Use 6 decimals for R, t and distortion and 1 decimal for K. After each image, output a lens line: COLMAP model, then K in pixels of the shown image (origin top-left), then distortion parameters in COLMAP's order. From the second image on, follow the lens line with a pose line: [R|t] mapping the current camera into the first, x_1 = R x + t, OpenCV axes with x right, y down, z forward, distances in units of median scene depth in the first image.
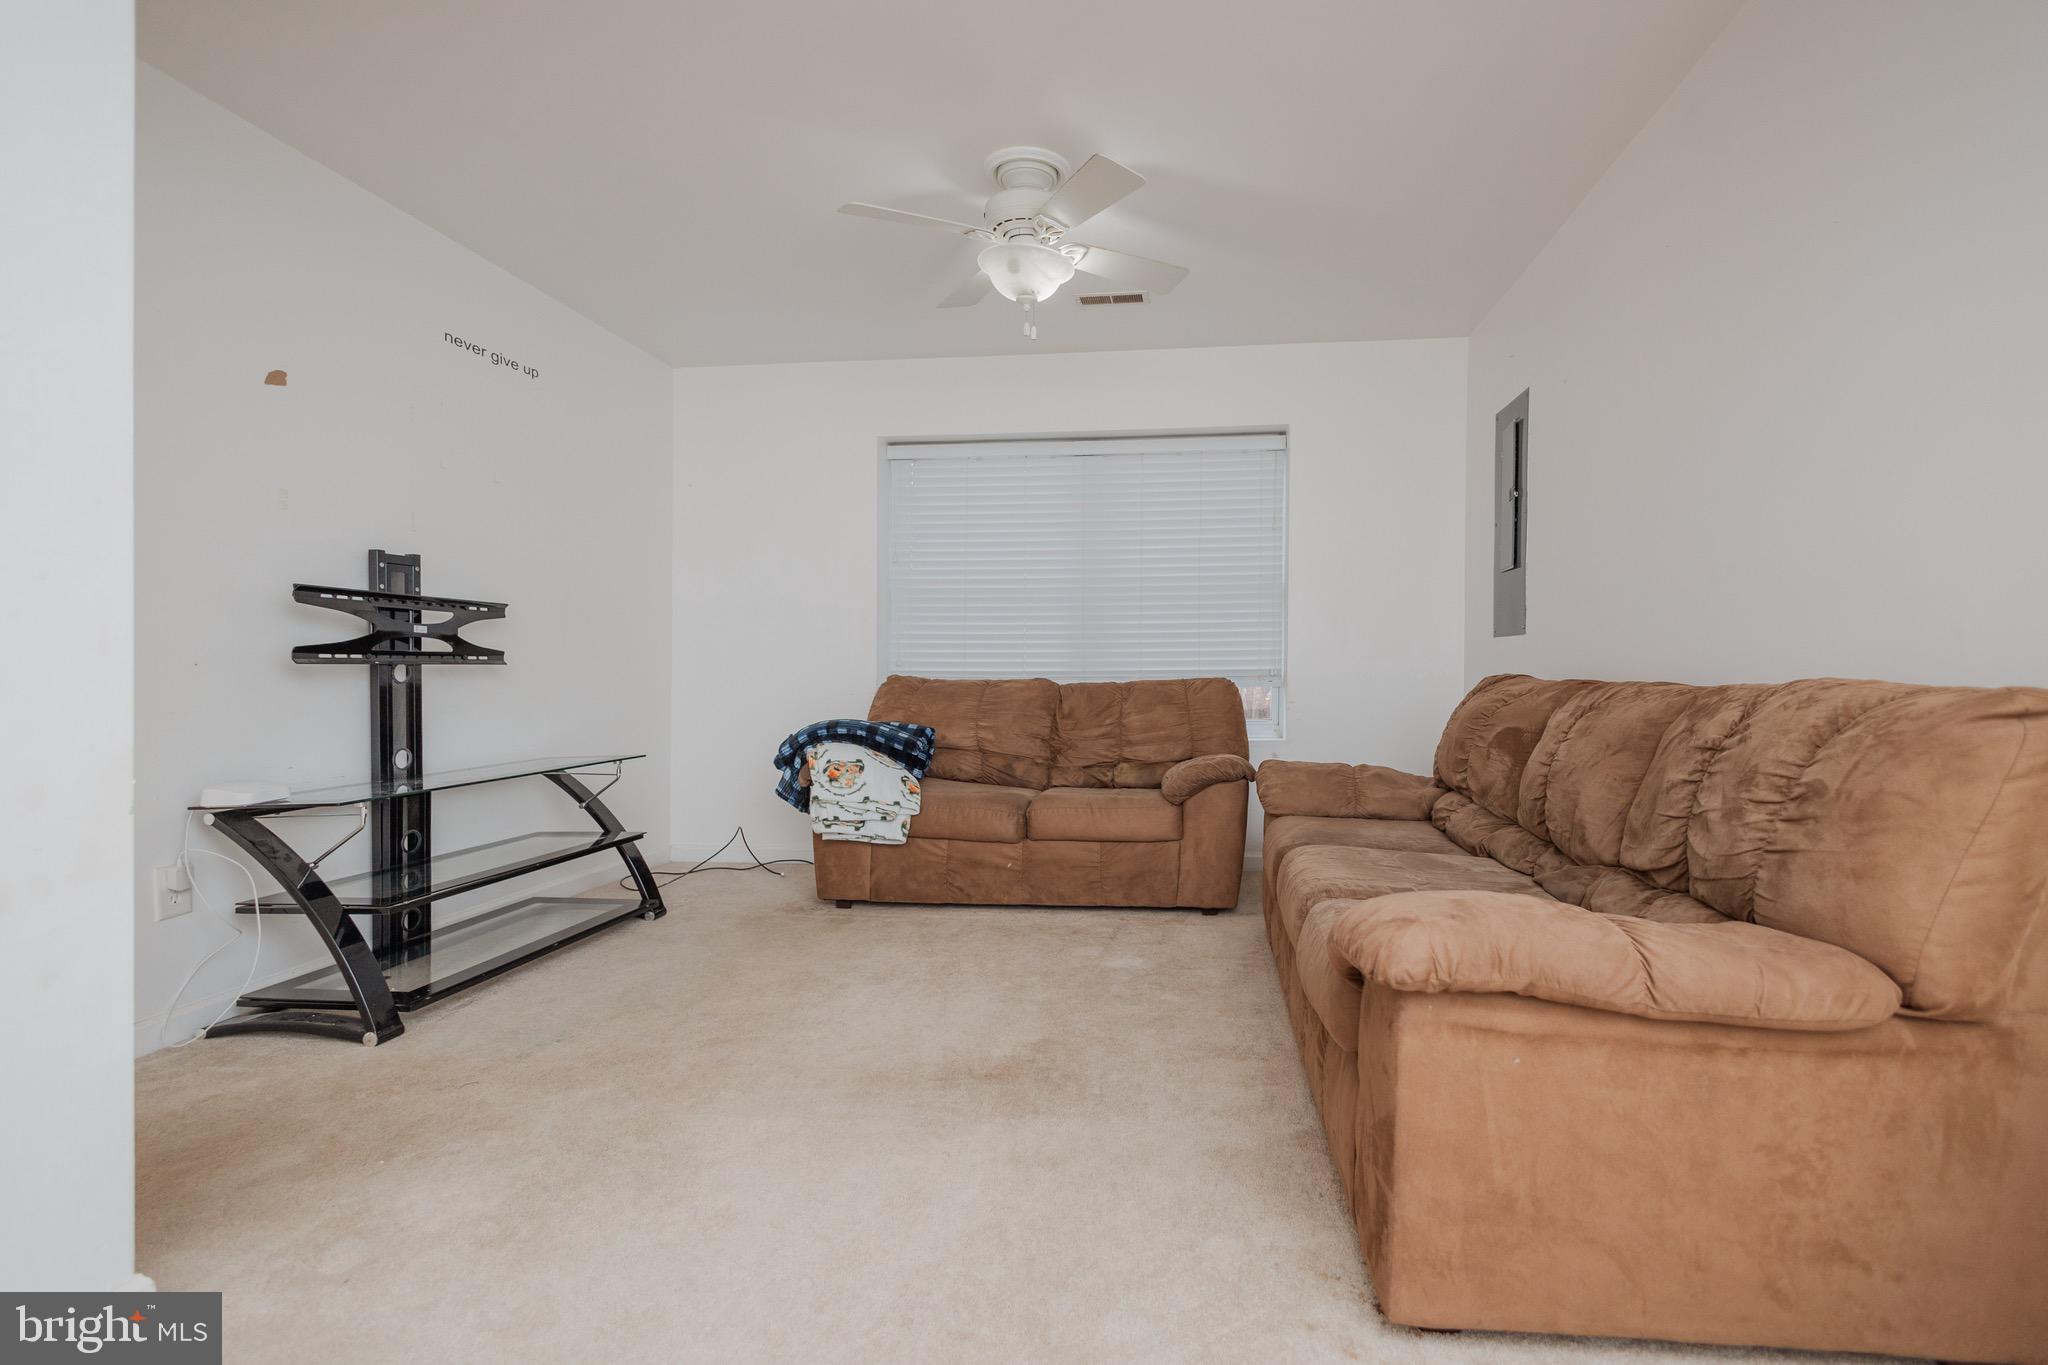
lens RADIAL K [[1001.1, 0, 1026.0], [0, 1001.1, 688.6], [0, 0, 1]] dist [0.001880, -0.000393]
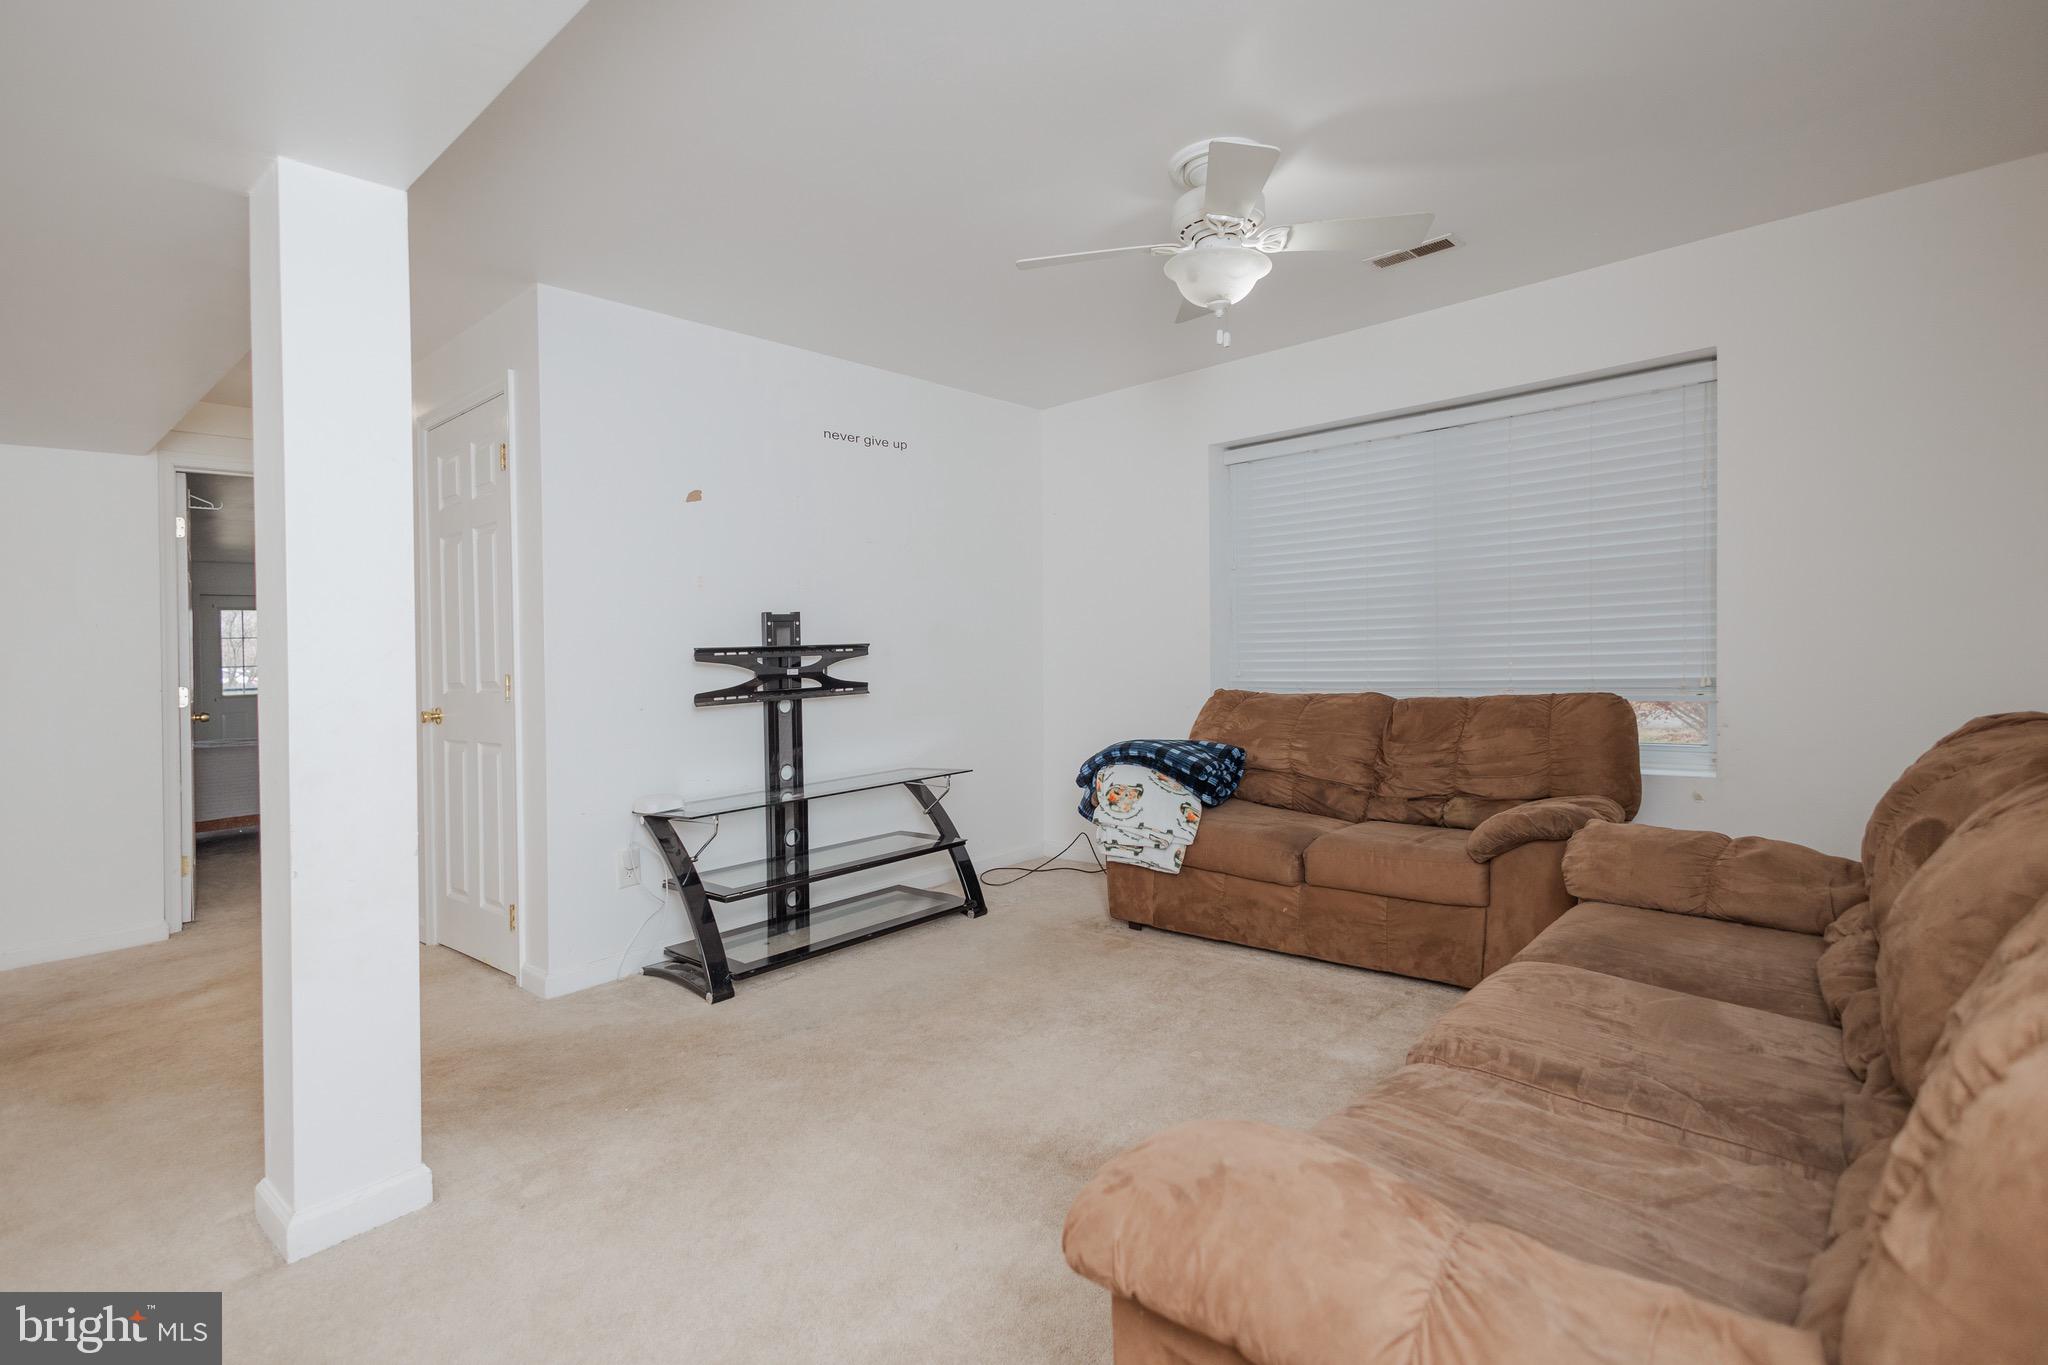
lens RADIAL K [[948.8, 0, 1023.2], [0, 948.8, 649.5], [0, 0, 1]] dist [0.001809, -0.000201]
pose [[0.814664, -0.027246, -0.579293, 0.298363], [0.031327, 0.999505, -0.002954, -0.066345], [0.579087, -0.015741, 0.815114, 0.159634]]
